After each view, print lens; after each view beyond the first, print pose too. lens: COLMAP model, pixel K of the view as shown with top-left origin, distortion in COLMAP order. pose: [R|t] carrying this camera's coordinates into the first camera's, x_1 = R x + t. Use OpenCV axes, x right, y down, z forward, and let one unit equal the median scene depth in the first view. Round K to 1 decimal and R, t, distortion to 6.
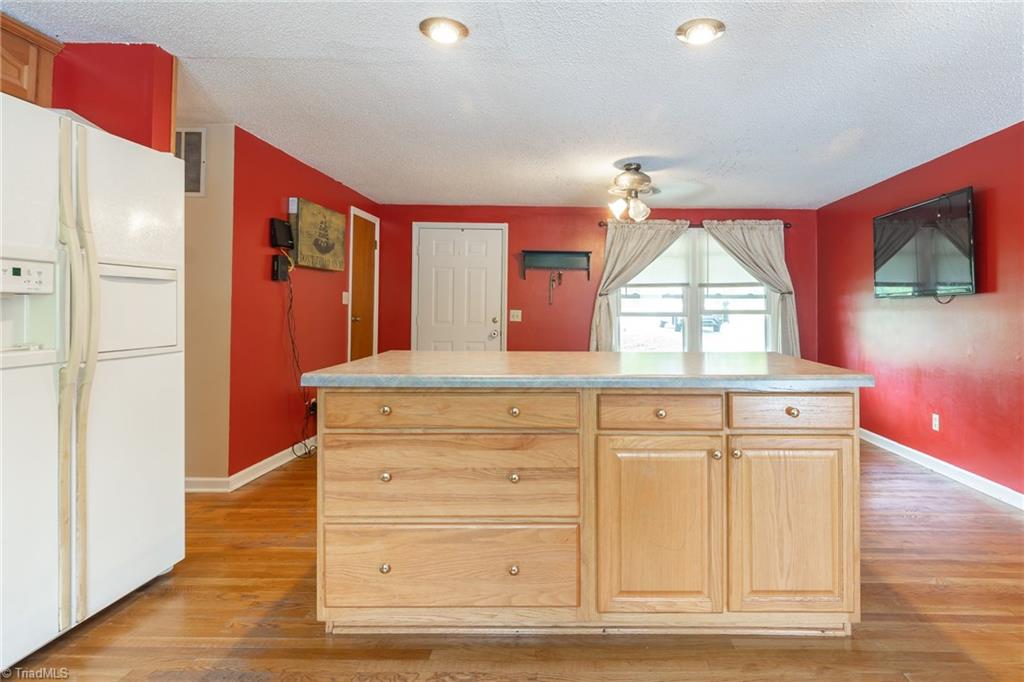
lens RADIAL K [[536.4, 0, 512.2], [0, 536.4, 295.9], [0, 0, 1]] dist [-0.004642, 0.000852]
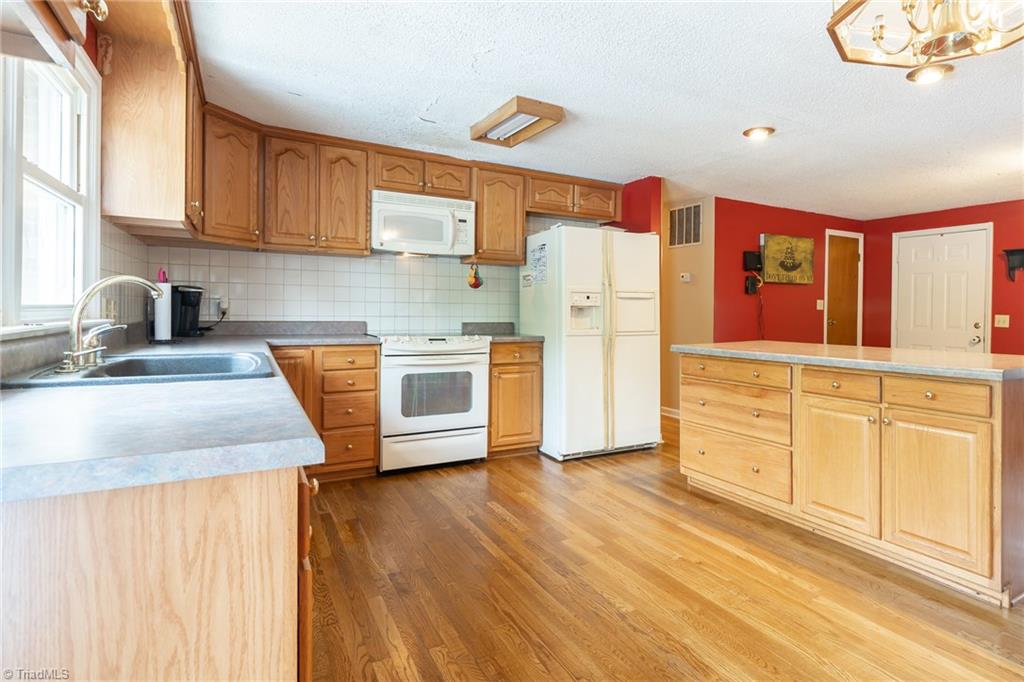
lens RADIAL K [[525.6, 0, 513.4], [0, 525.6, 314.3], [0, 0, 1]] dist [0.000133, 0.000031]
pose [[0.418955, 0.002451, -0.908003, 0.638376], [0.018246, 0.999772, 0.011117, -0.000240], [0.907823, -0.021225, 0.418815, -0.194219]]
